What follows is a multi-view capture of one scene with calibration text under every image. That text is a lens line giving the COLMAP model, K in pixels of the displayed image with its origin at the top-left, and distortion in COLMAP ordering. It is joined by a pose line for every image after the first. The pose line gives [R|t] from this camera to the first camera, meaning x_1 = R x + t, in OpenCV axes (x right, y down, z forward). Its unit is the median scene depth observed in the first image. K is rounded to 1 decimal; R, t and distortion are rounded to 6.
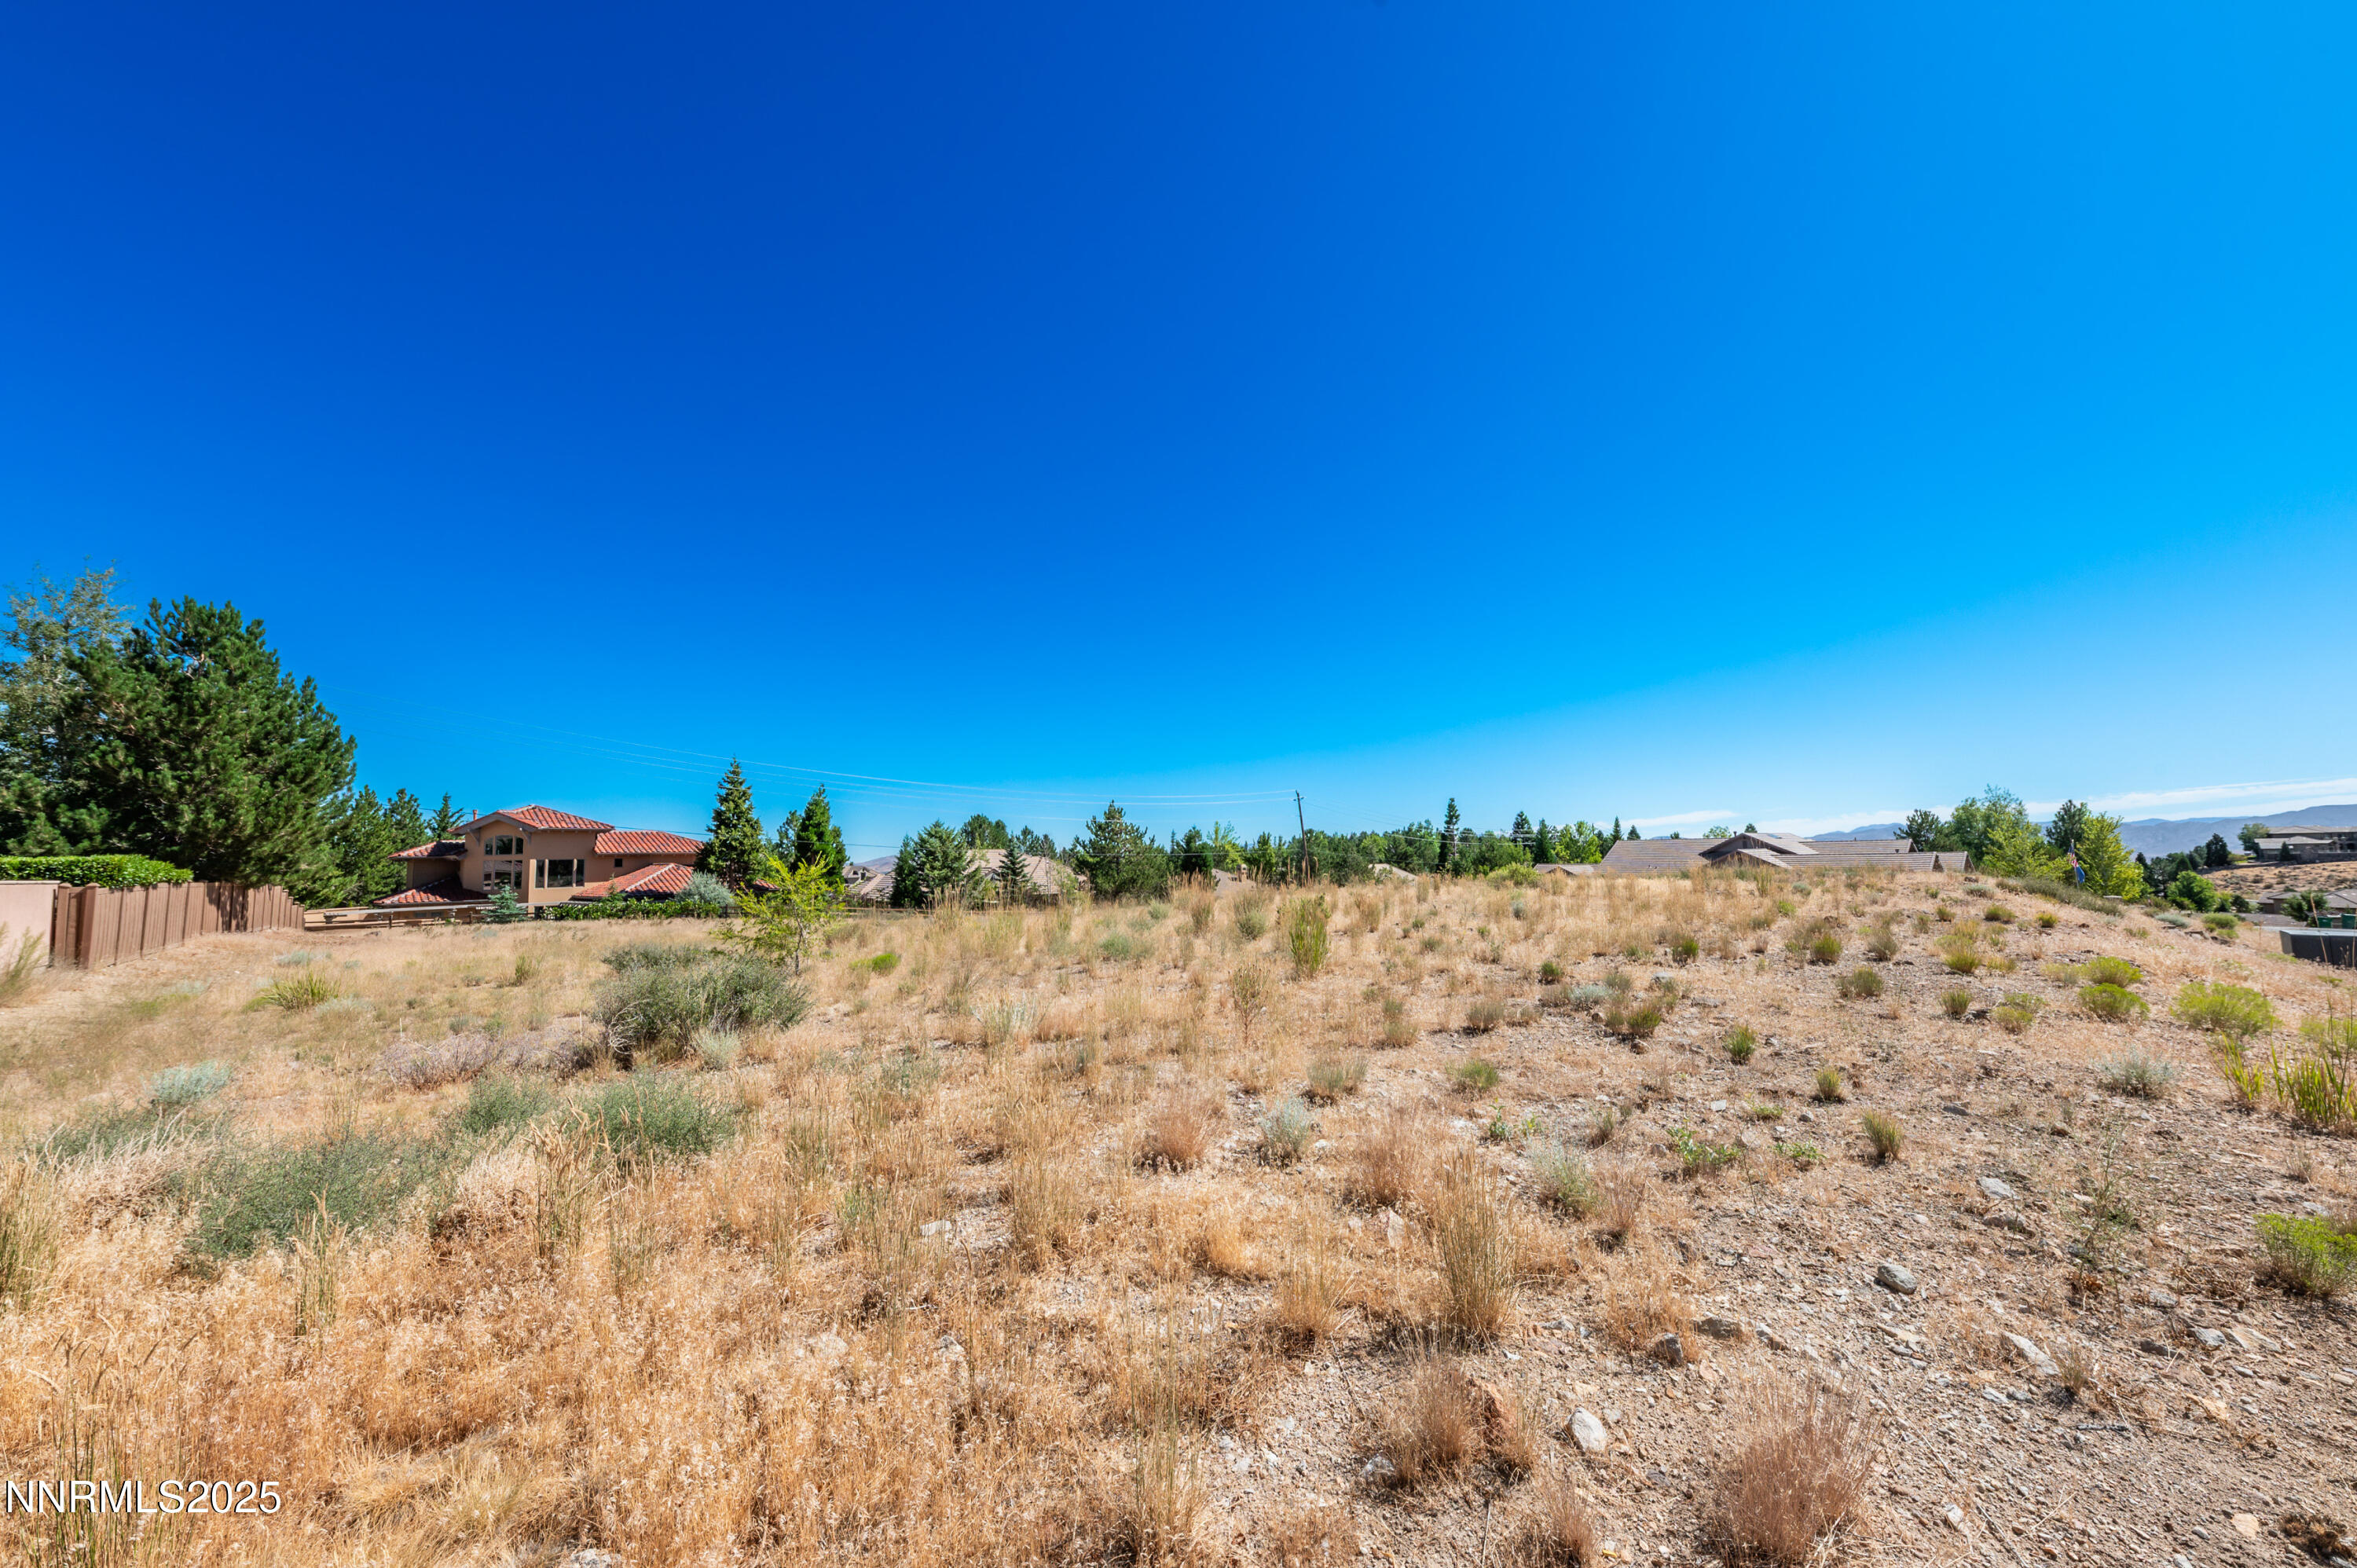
lens RADIAL K [[806.1, 0, 1178.3], [0, 806.1, 791.8], [0, 0, 1]] dist [0.008034, -0.001898]
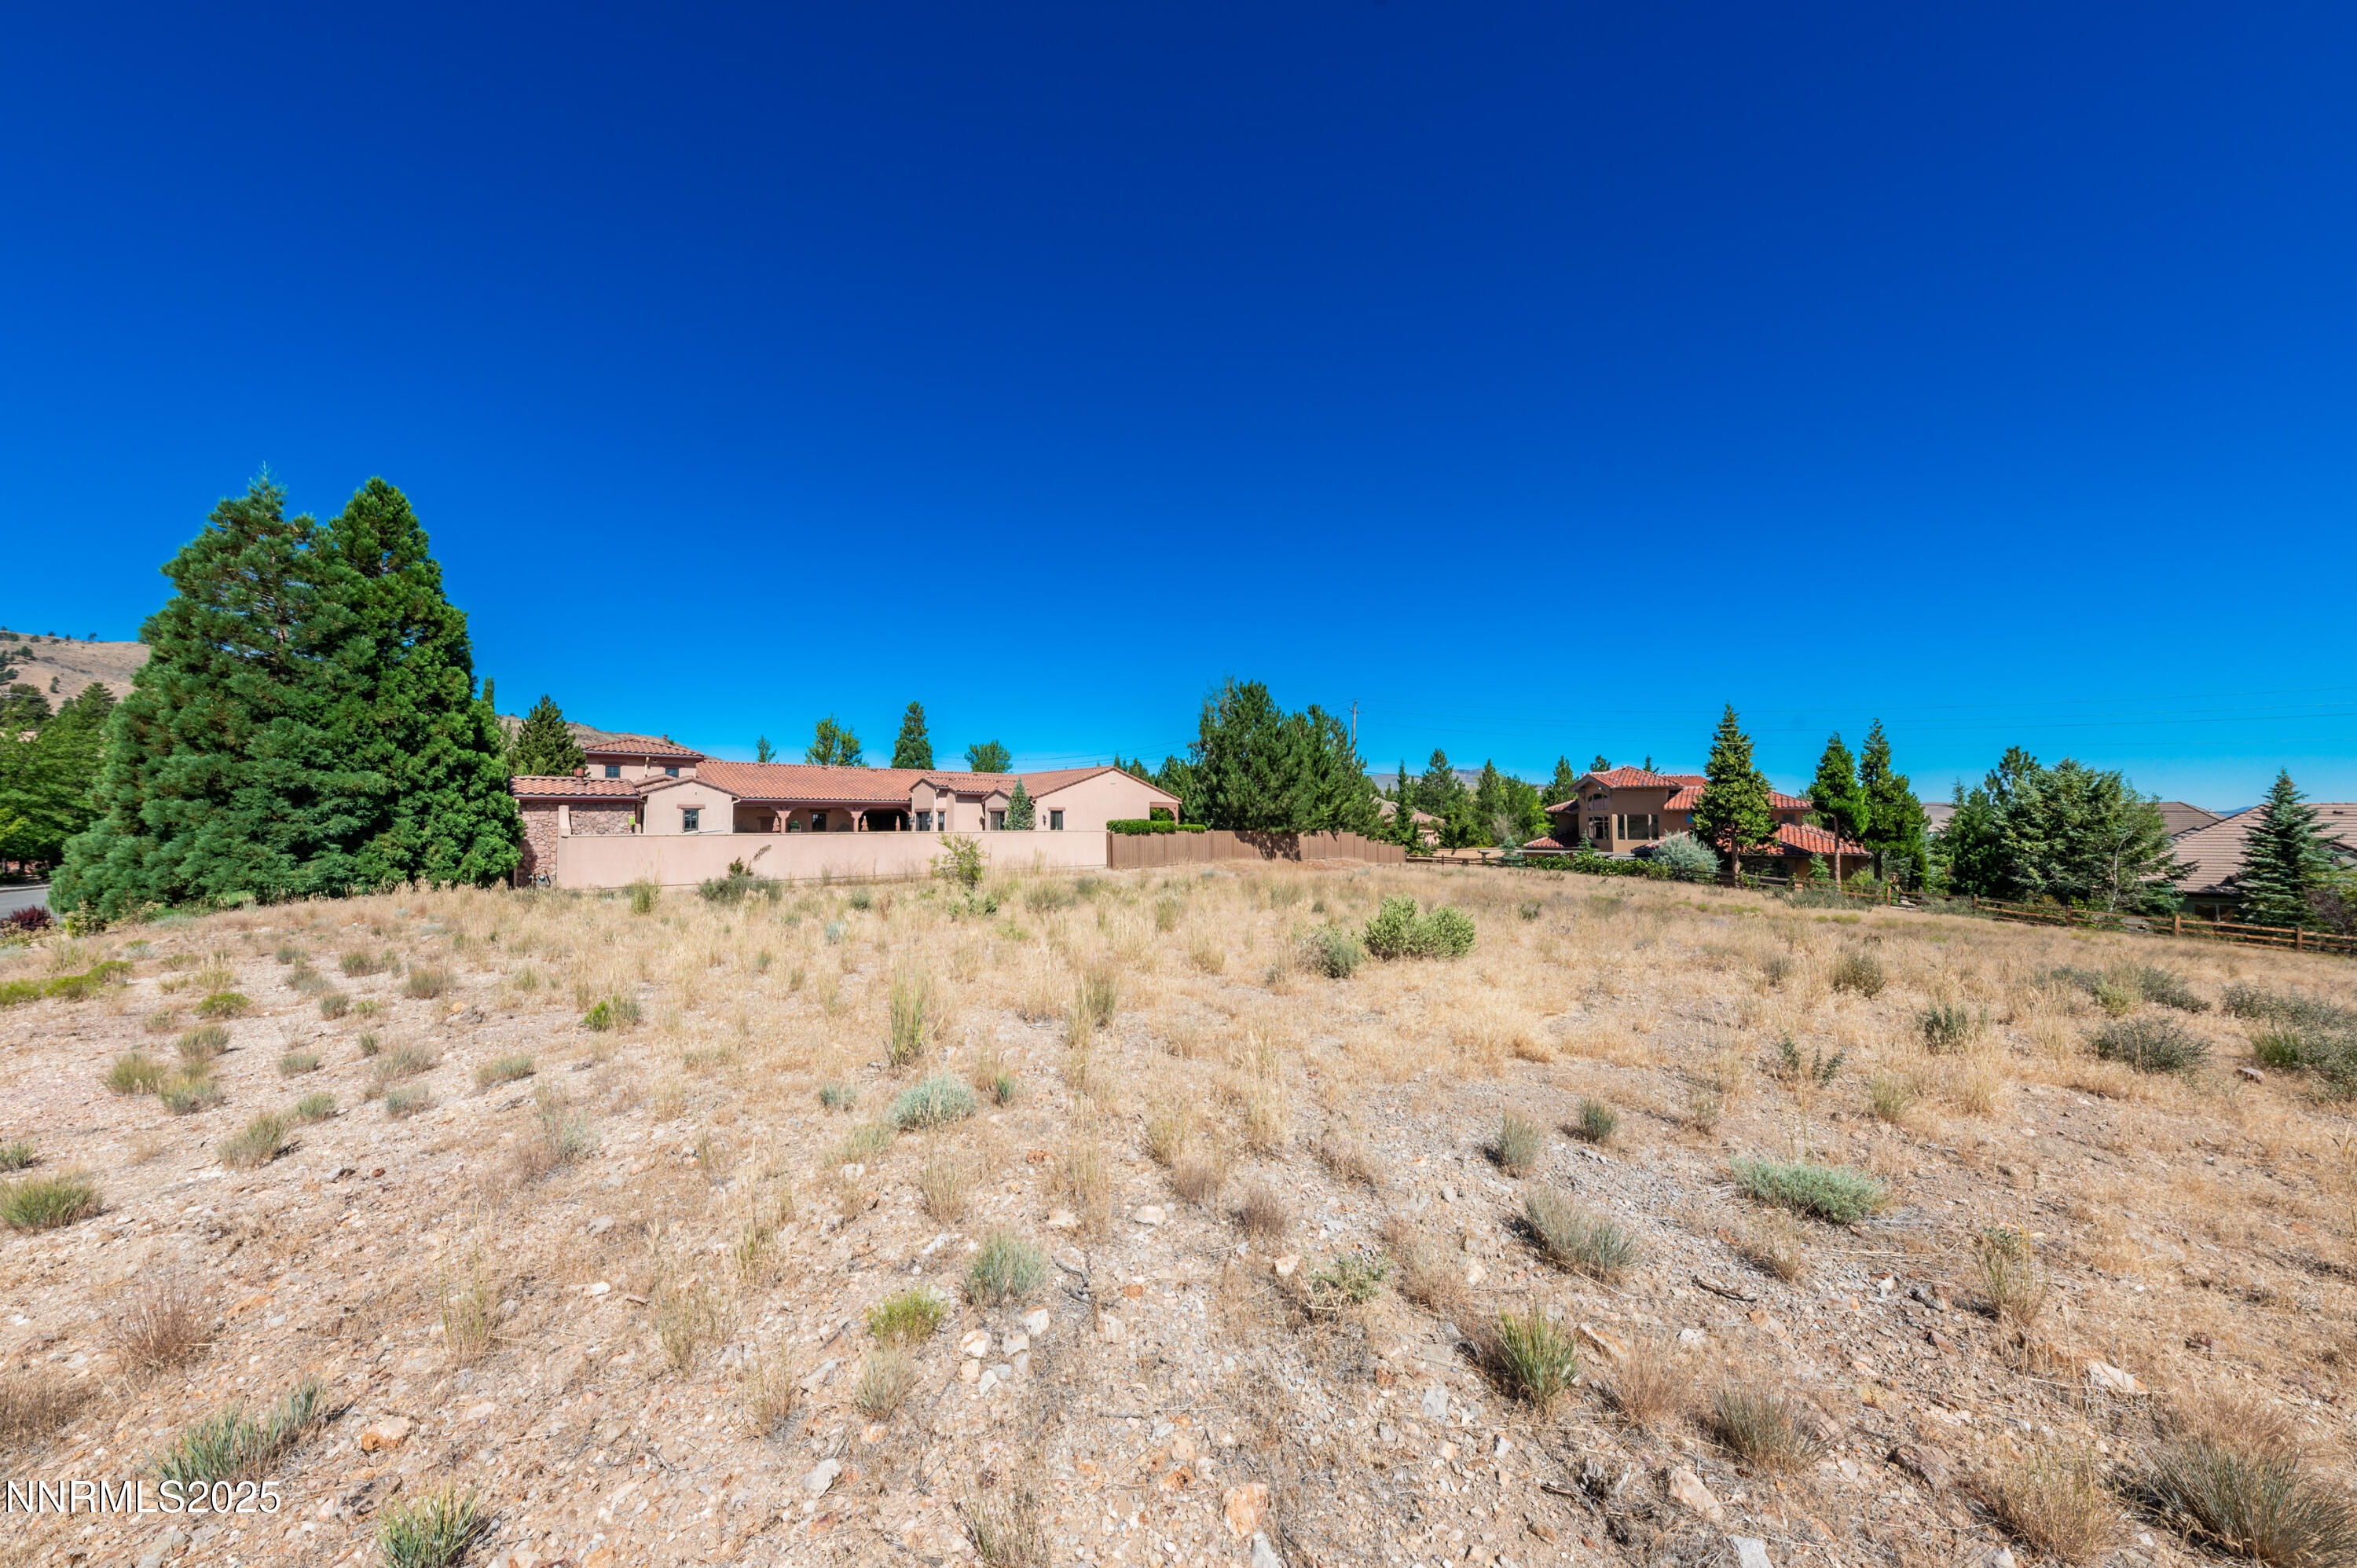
lens RADIAL K [[806.1, 0, 1172.3], [0, 806.1, 789.5], [0, 0, 1]] dist [0.008034, -0.001898]
pose [[0.055622, -0.017298, -0.998302, 0.296151], [0.083386, 0.996437, -0.012620, 0.010800], [0.994964, -0.082542, 0.056866, 0.320197]]
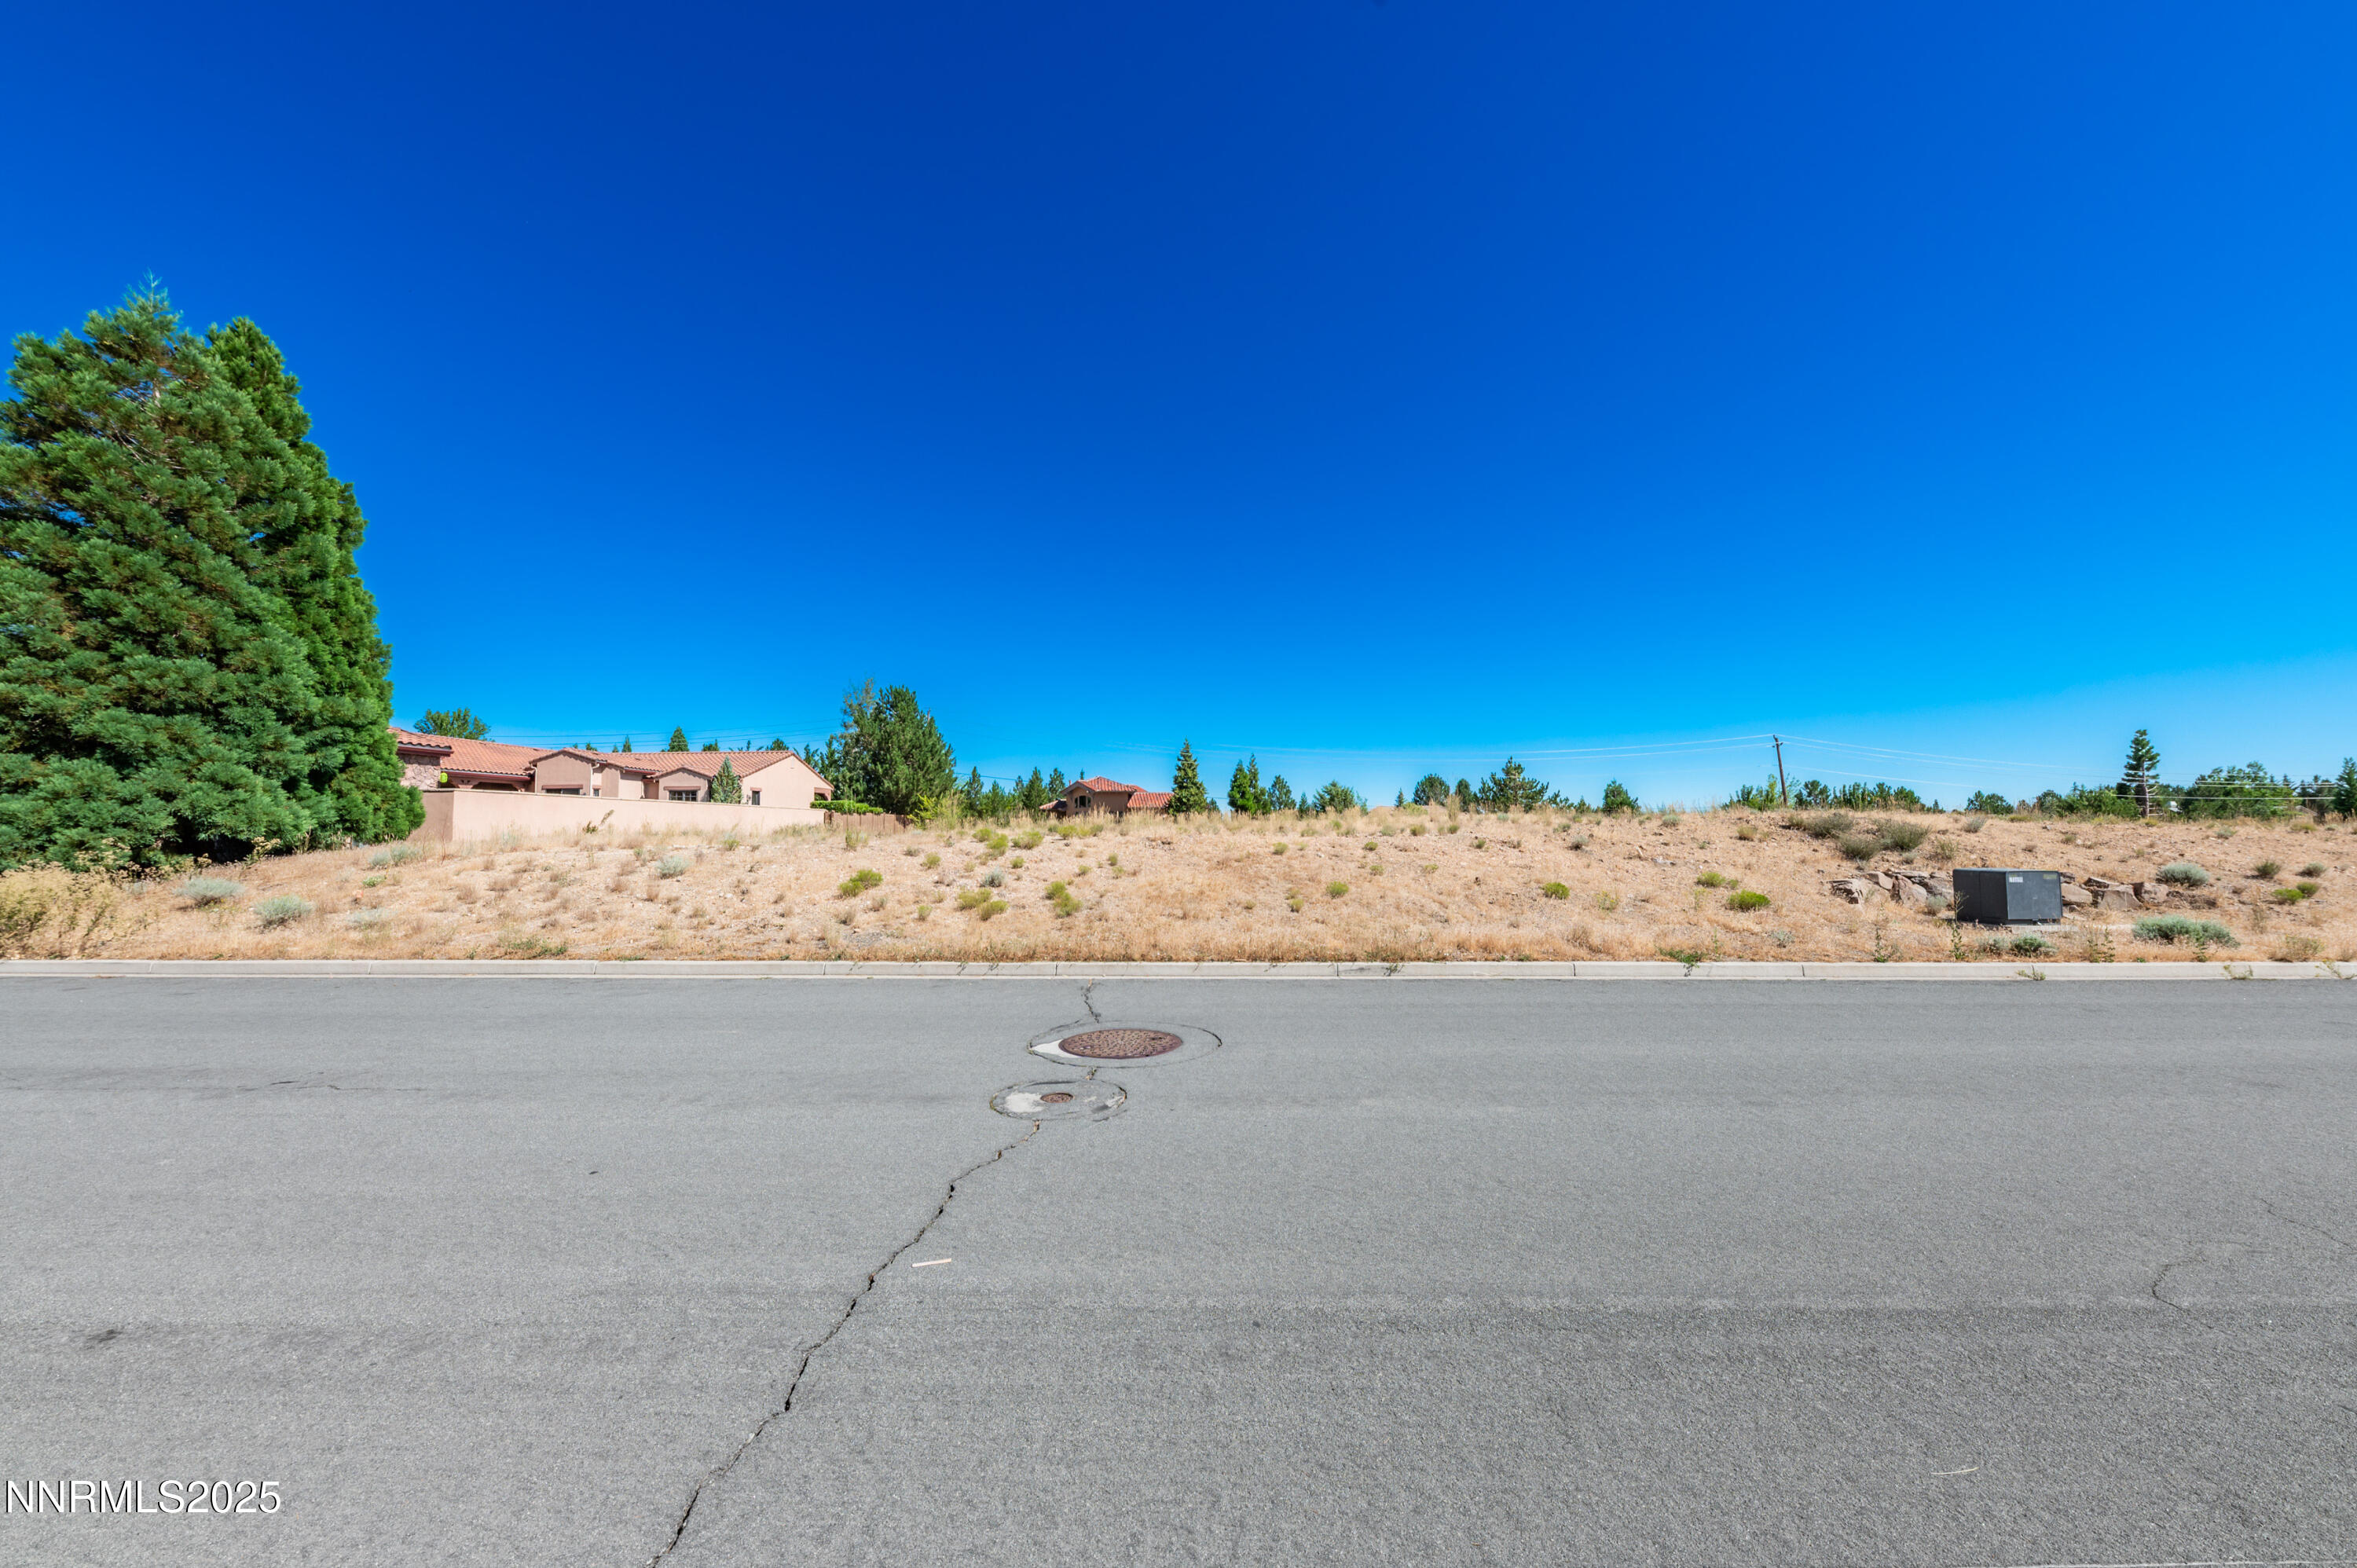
lens RADIAL K [[806.1, 0, 1177.6], [0, 806.1, 771.9], [0, 0, 1]] dist [0.008034, -0.001898]
pose [[0.746558, -0.029466, -0.664668, 0.352676], [0.043625, 0.999037, 0.004711, 0.008084], [0.663889, -0.032513, 0.747124, -0.051371]]
